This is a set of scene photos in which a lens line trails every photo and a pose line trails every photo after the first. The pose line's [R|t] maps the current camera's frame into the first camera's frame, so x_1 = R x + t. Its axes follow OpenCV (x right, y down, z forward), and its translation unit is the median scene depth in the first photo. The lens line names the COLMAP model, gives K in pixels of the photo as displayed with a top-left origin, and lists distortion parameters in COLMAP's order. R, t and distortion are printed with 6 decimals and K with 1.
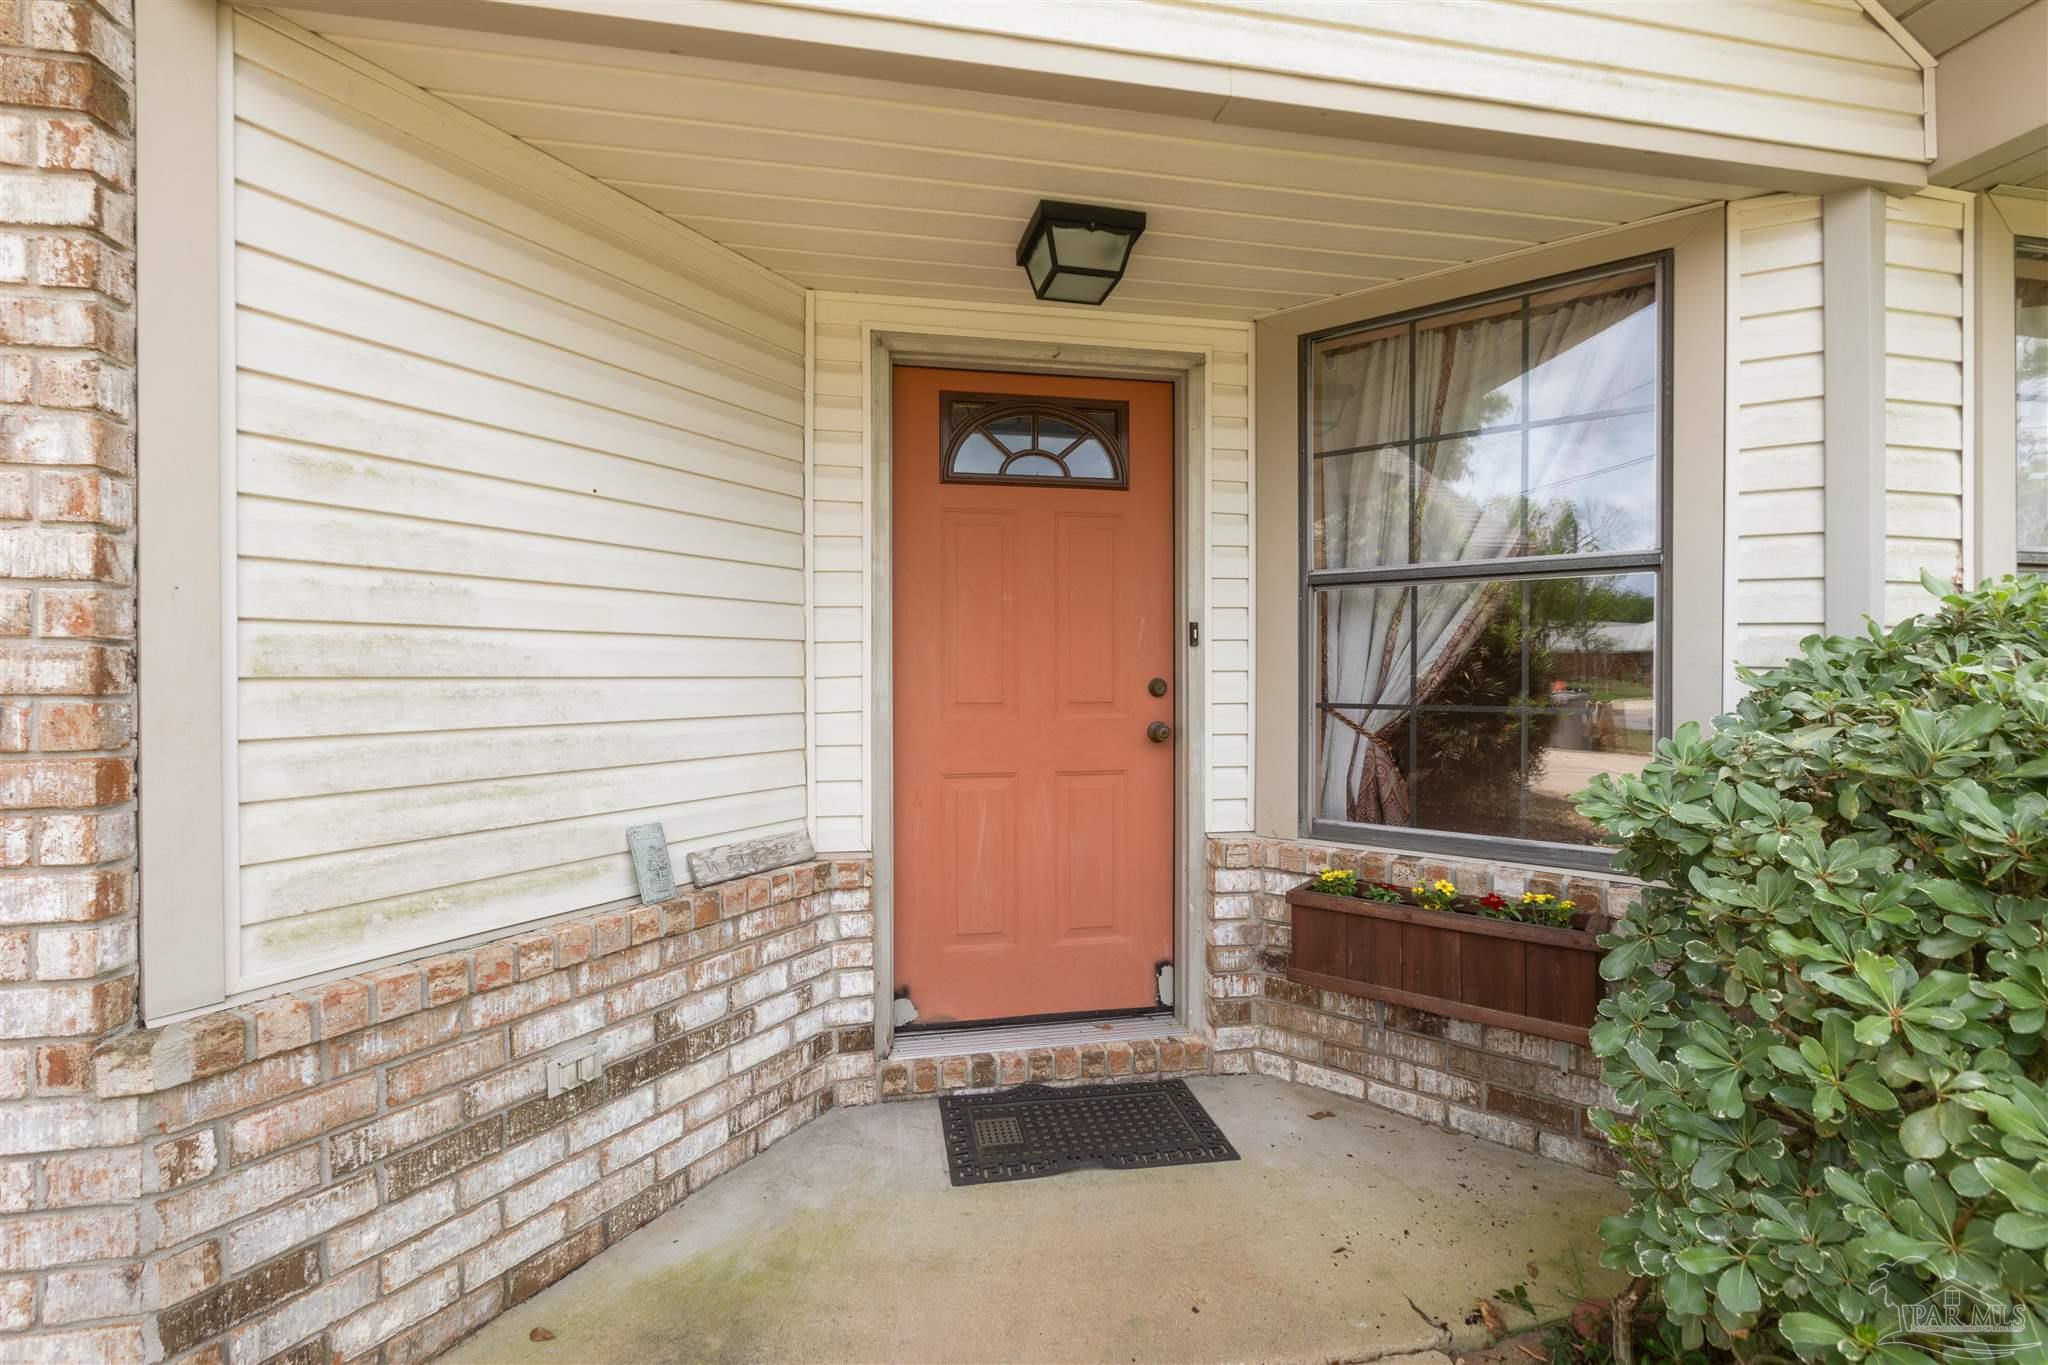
lens RADIAL K [[919.9, 0, 1028.7], [0, 919.9, 684.4], [0, 0, 1]] dist [0.002372, 0.000970]
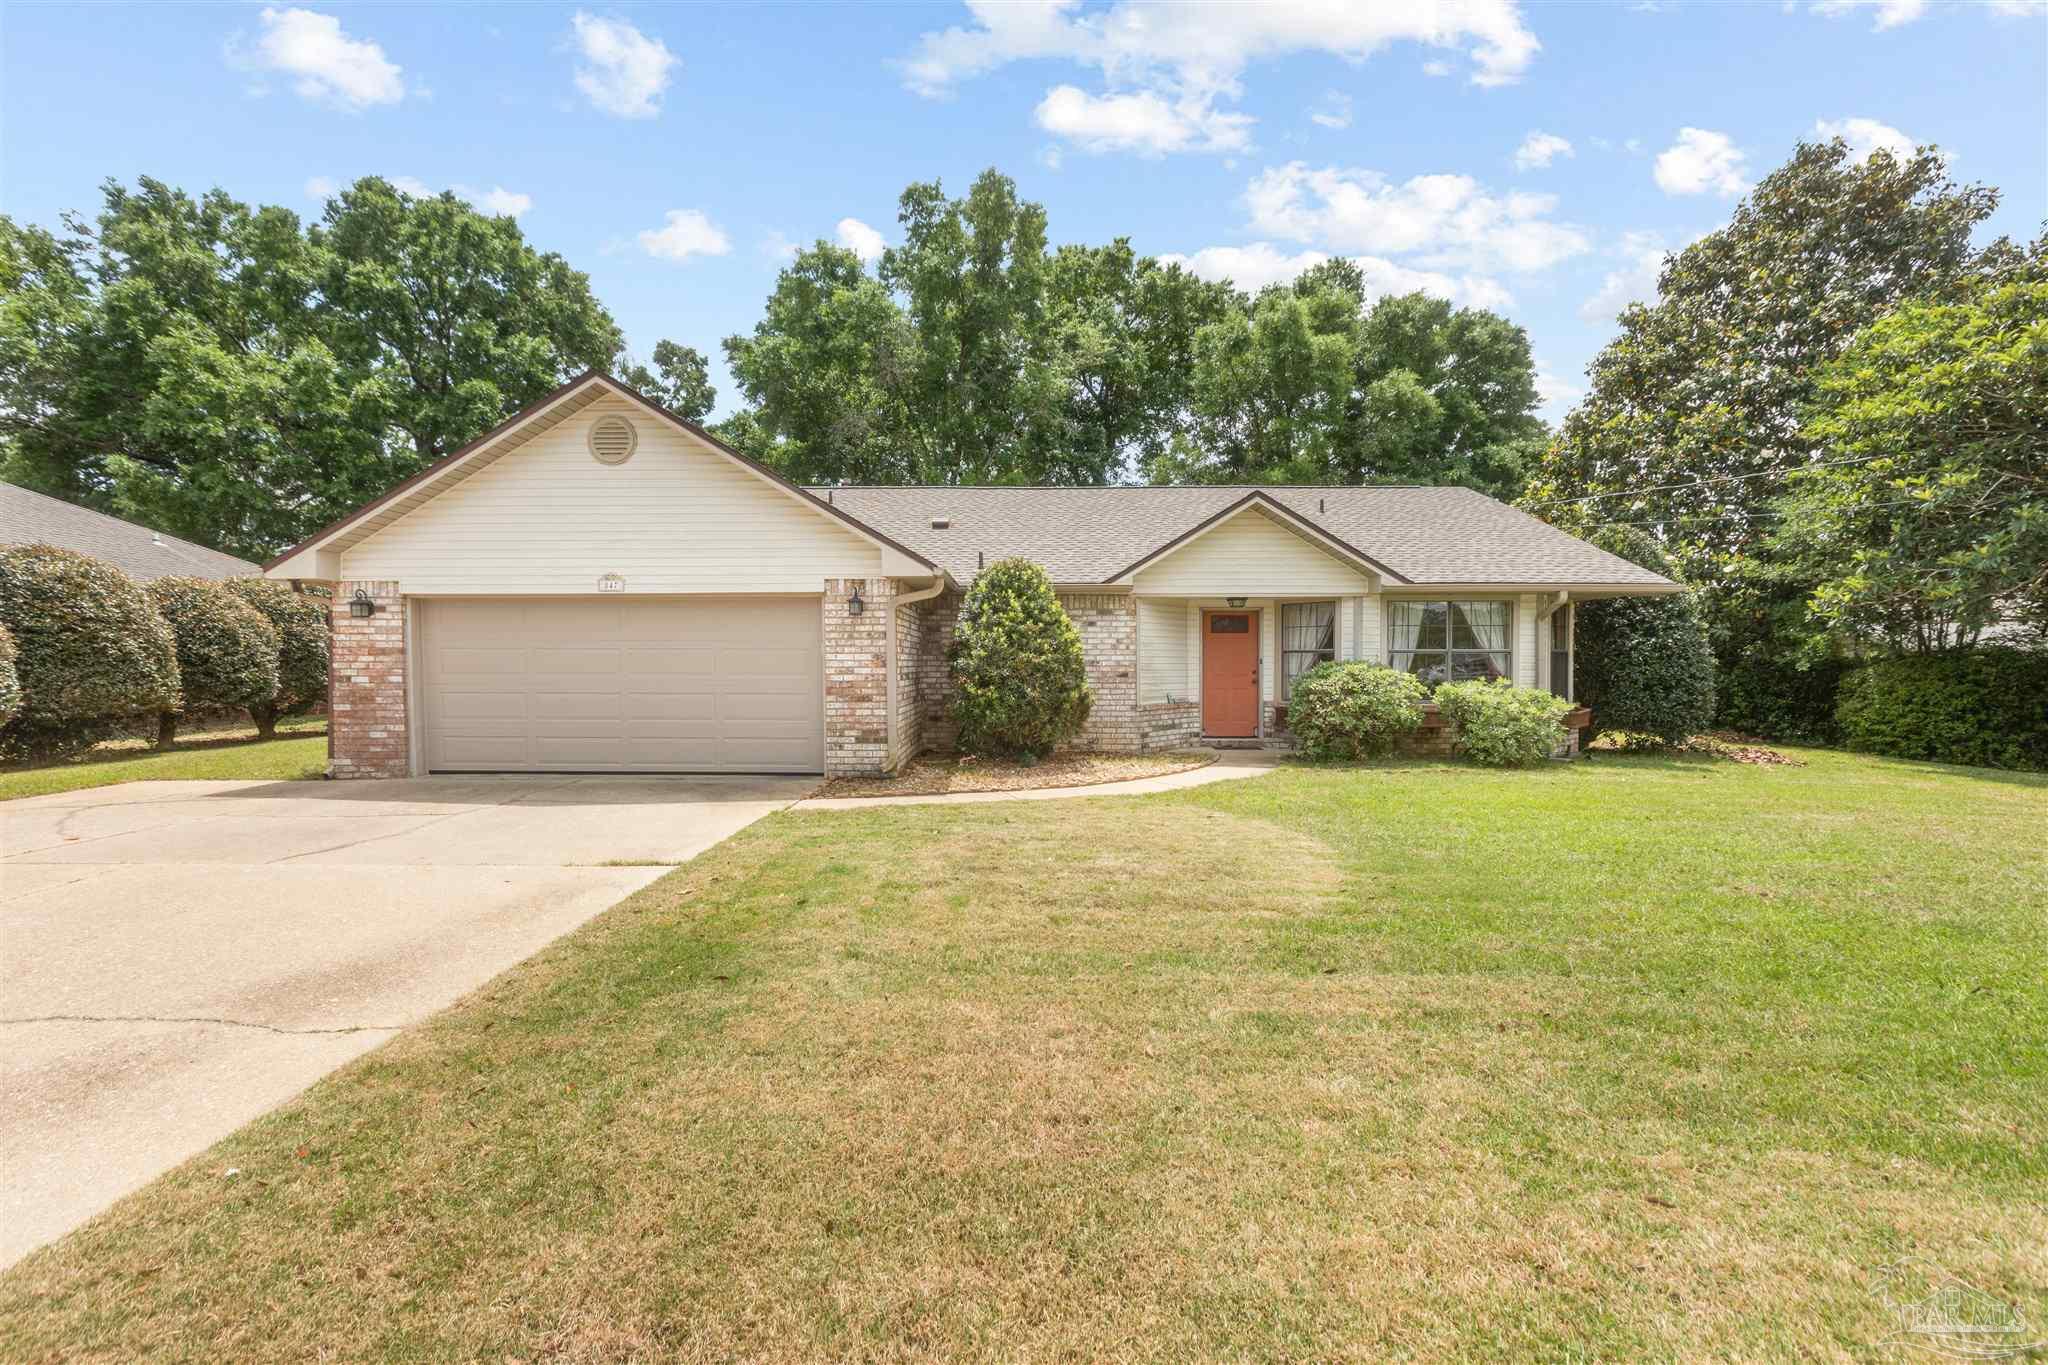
lens RADIAL K [[919.9, 0, 1024.3], [0, 919.9, 685.2], [0, 0, 1]] dist [0.002372, 0.000970]
pose [[0.978715, 0.004455, -0.205173, -0.090055], [-0.002602, 0.999953, 0.009298, 0.047019], [0.205205, -0.008566, 0.978681, -6.396719]]
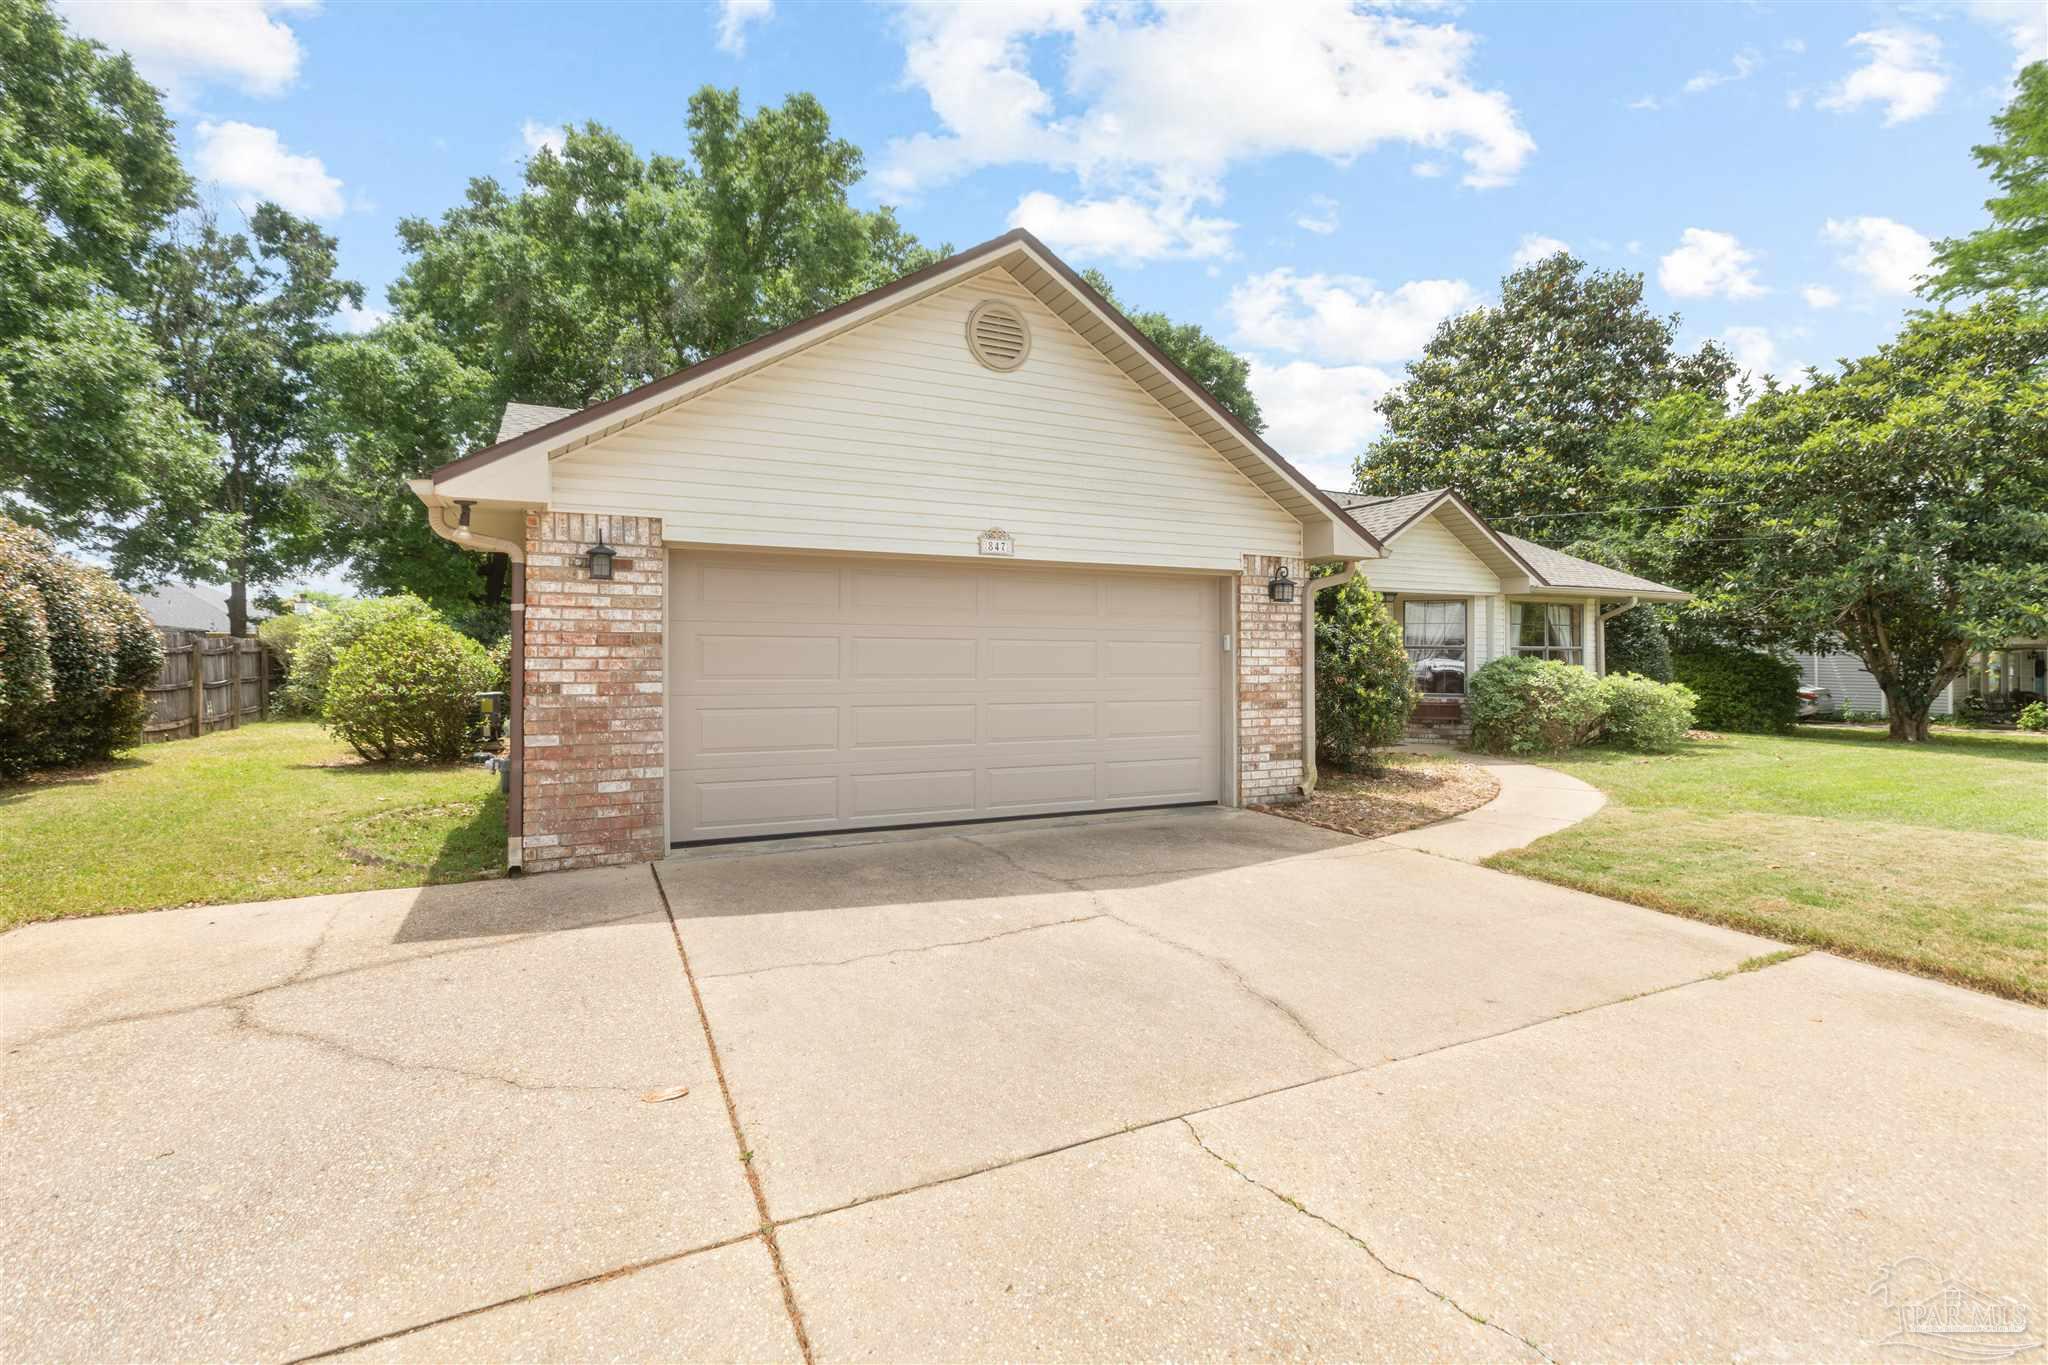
lens RADIAL K [[919.9, 0, 1028.8], [0, 919.9, 644.0], [0, 0, 1]] dist [0.002372, 0.000970]
pose [[0.966091, 0.006659, 0.258118, -4.561155], [-0.000525, 0.999716, -0.023827, -0.005769], [-0.258203, 0.022884, 0.965820, -5.142253]]
